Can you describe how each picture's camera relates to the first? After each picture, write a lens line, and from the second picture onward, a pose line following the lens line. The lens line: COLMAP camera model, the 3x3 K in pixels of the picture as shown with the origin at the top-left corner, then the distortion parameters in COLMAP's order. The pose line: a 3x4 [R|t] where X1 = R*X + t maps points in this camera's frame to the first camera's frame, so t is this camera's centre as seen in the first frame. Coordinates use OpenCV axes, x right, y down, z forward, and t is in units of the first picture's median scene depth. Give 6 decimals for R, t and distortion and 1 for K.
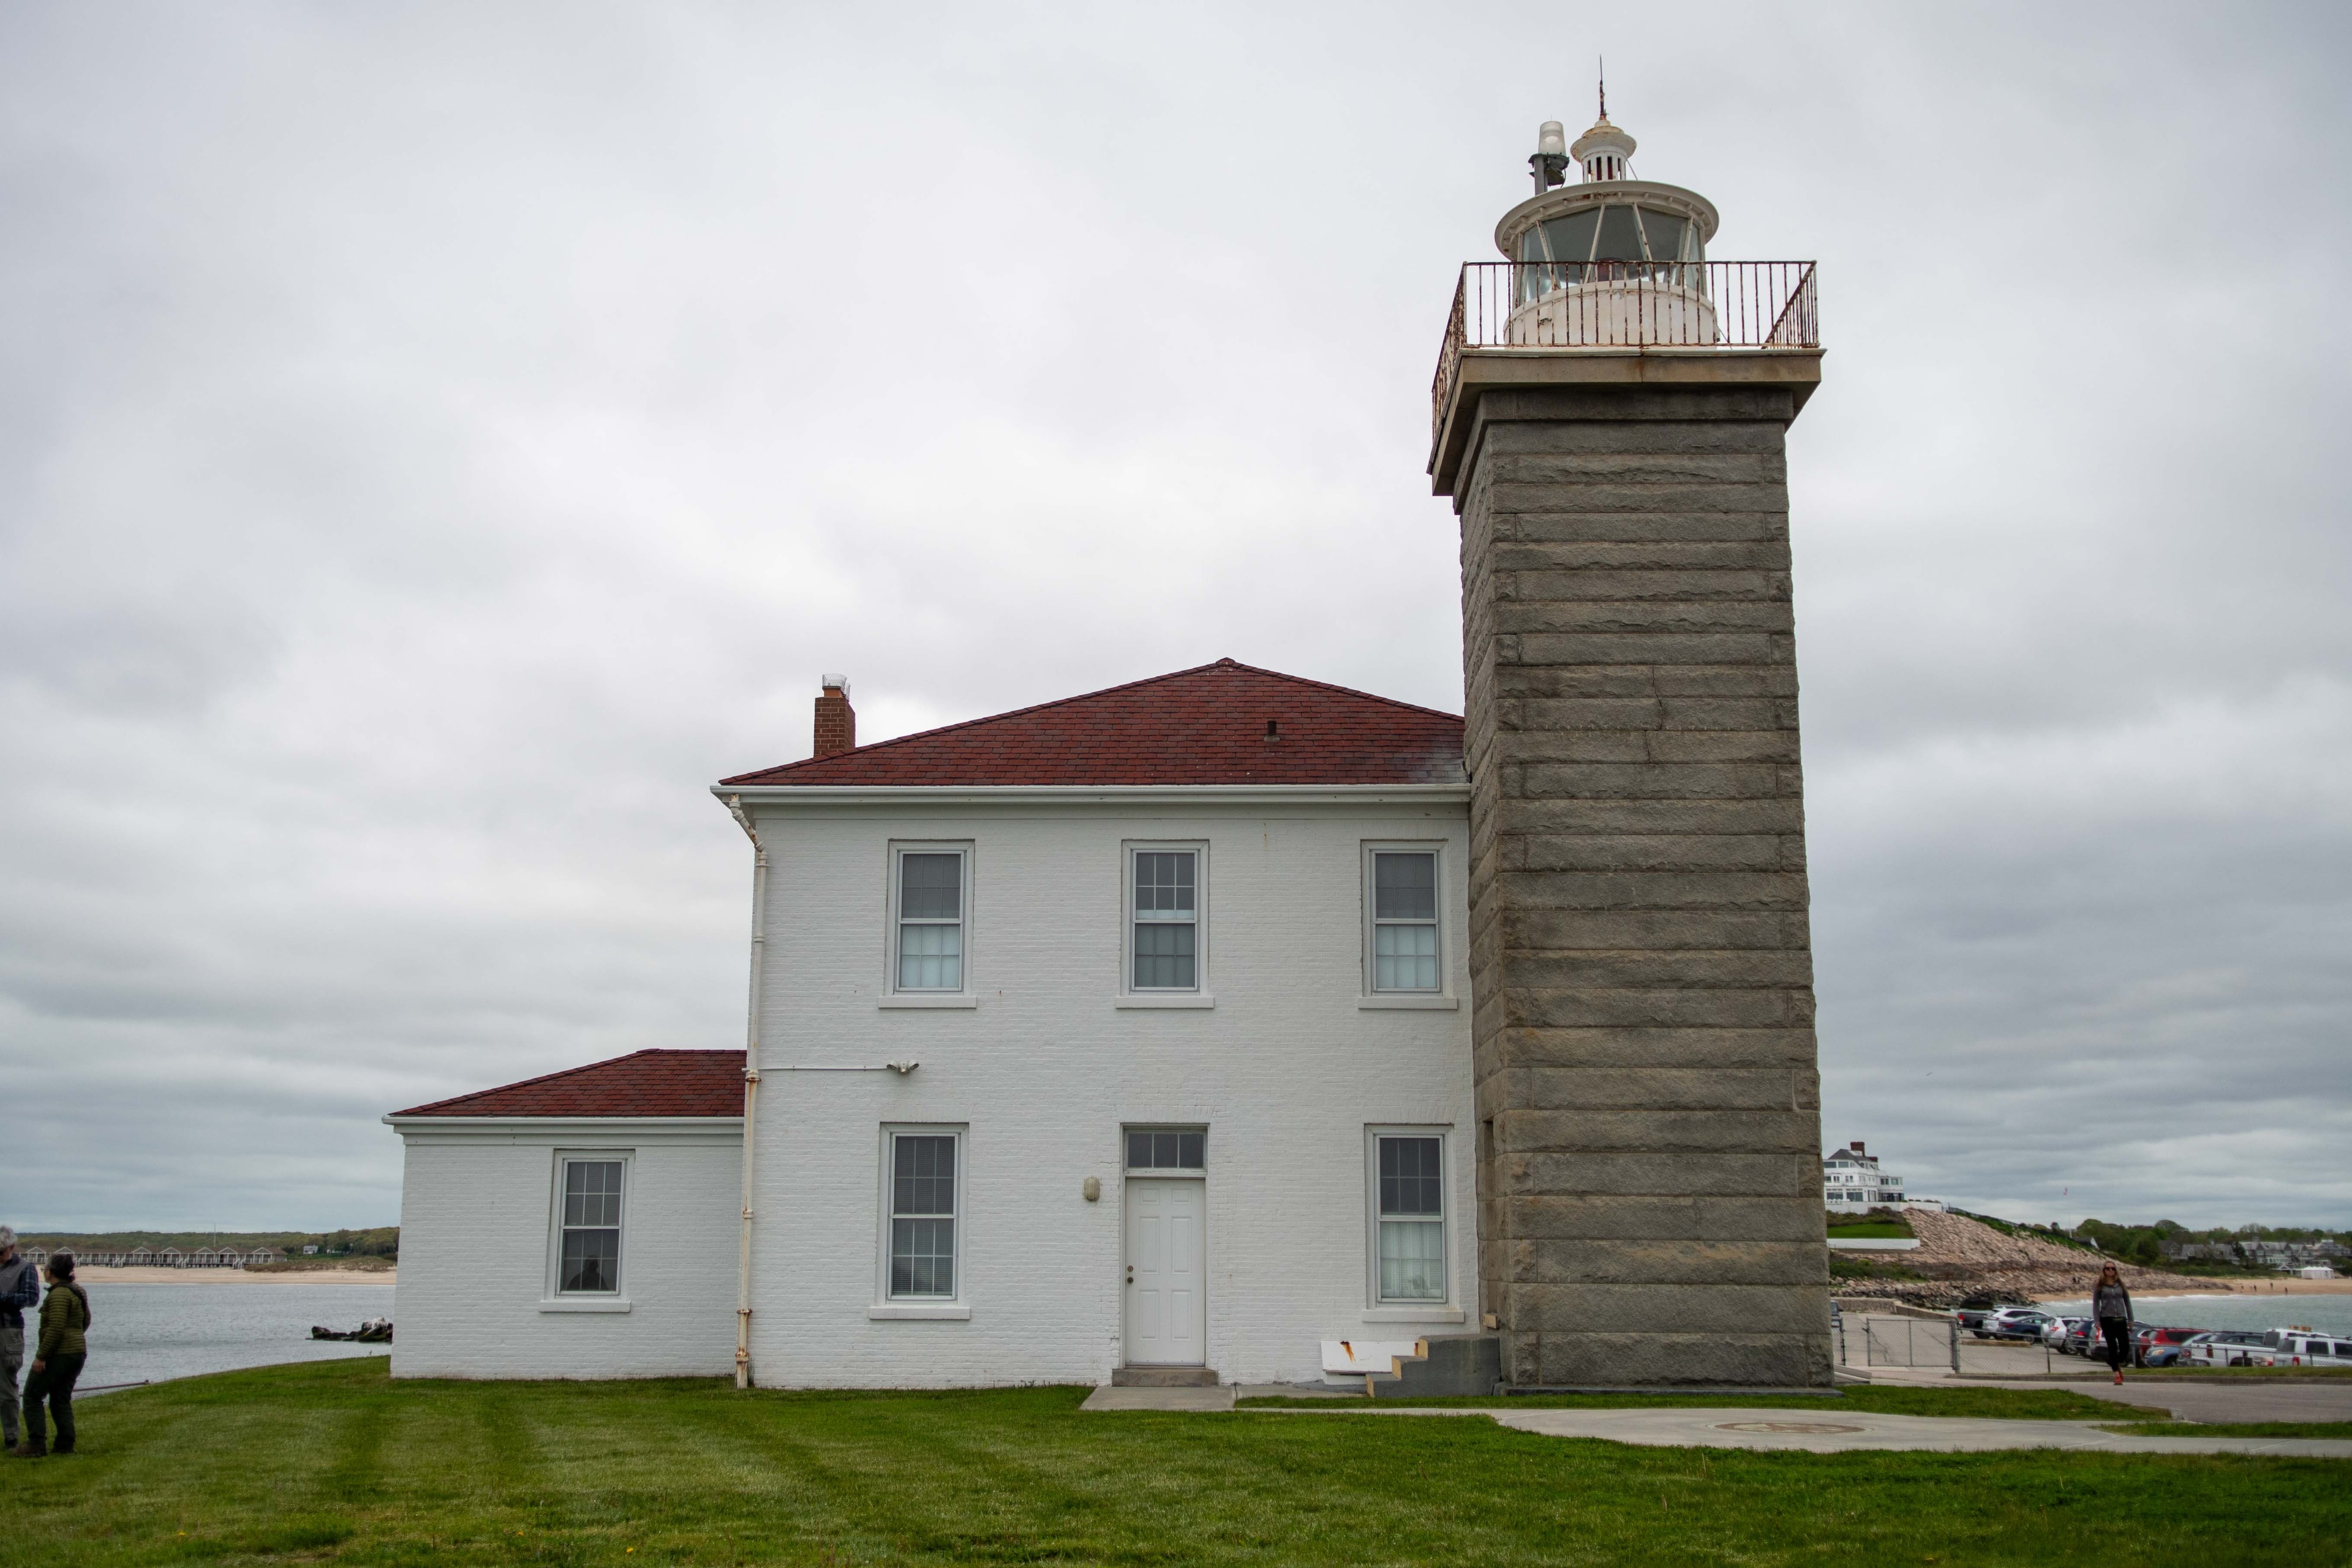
lens RADIAL K [[2221.0, 0, 1176.0], [0, 2221.0, 784.0], [0, 0, 1]] dist [-0.007371, 0.013102]
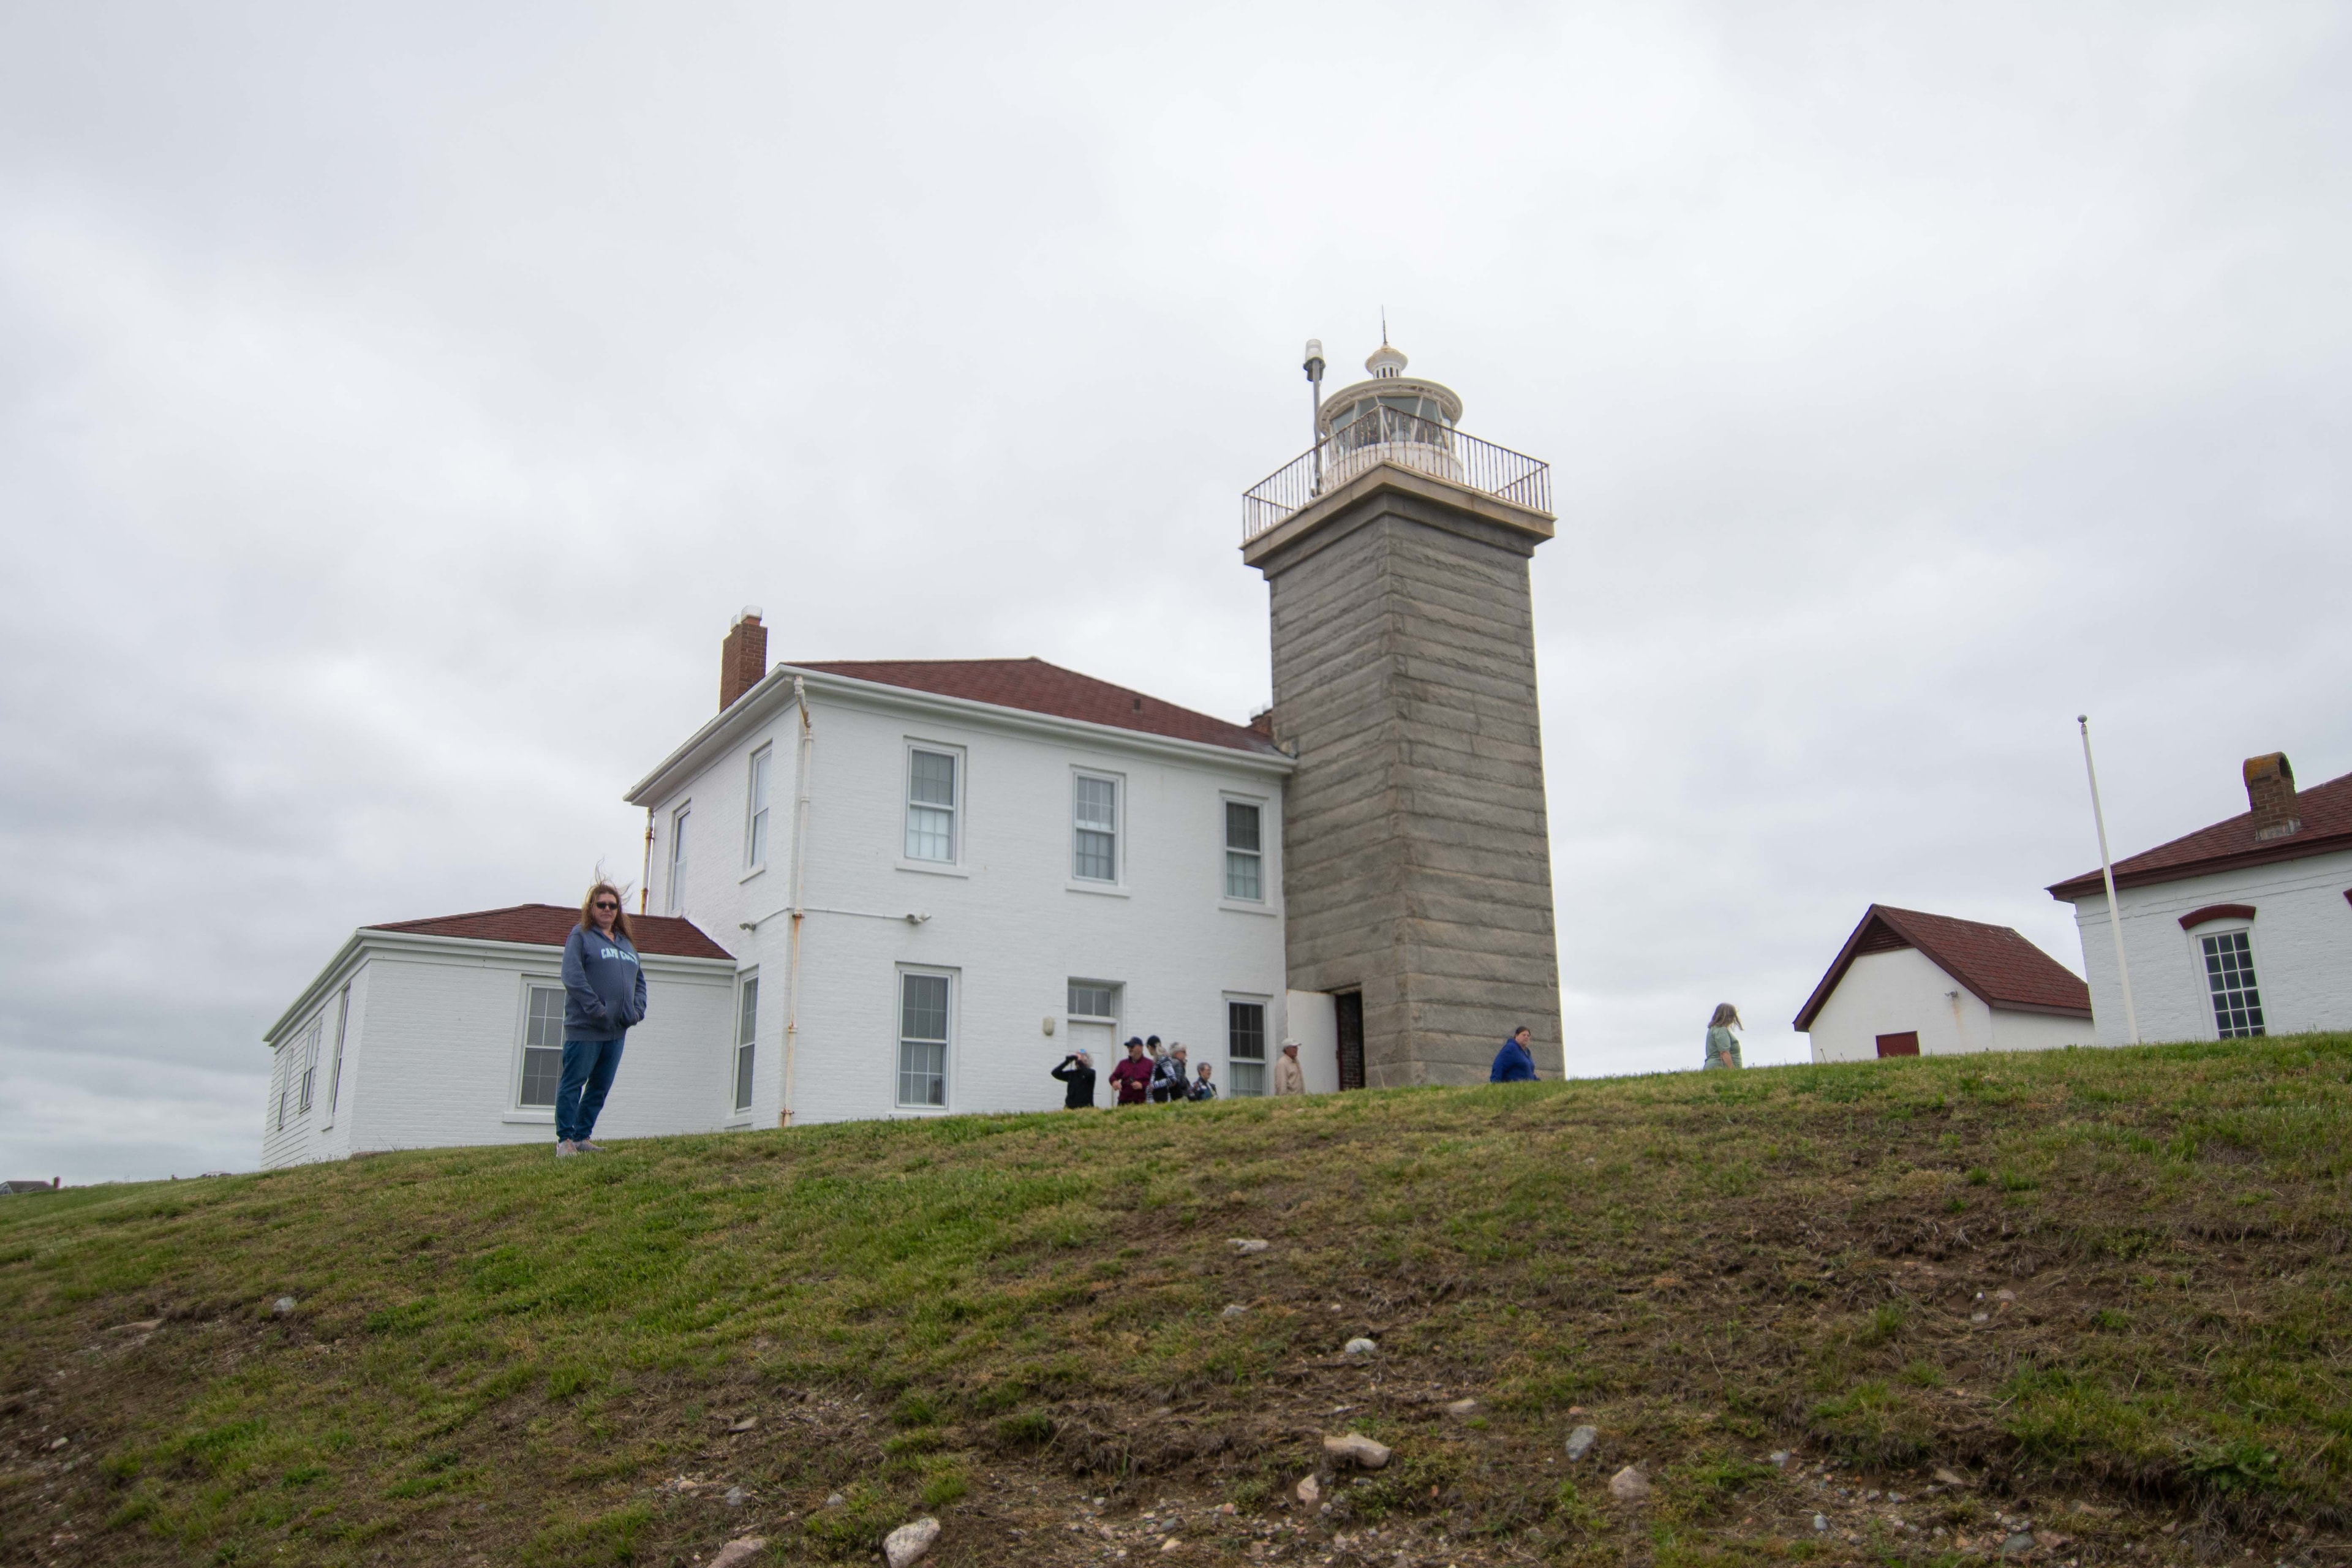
lens RADIAL K [[1597.5, 0, 1176.0], [0, 1597.5, 784.0], [0, 0, 1]] dist [-0.003528, 0.000335]
pose [[0.824455, 0.143415, 0.547454, -0.544972], [-0.103816, 0.989269, -0.102811, 0.142534], [-0.556323, 0.027929, 0.830496, 0.205765]]
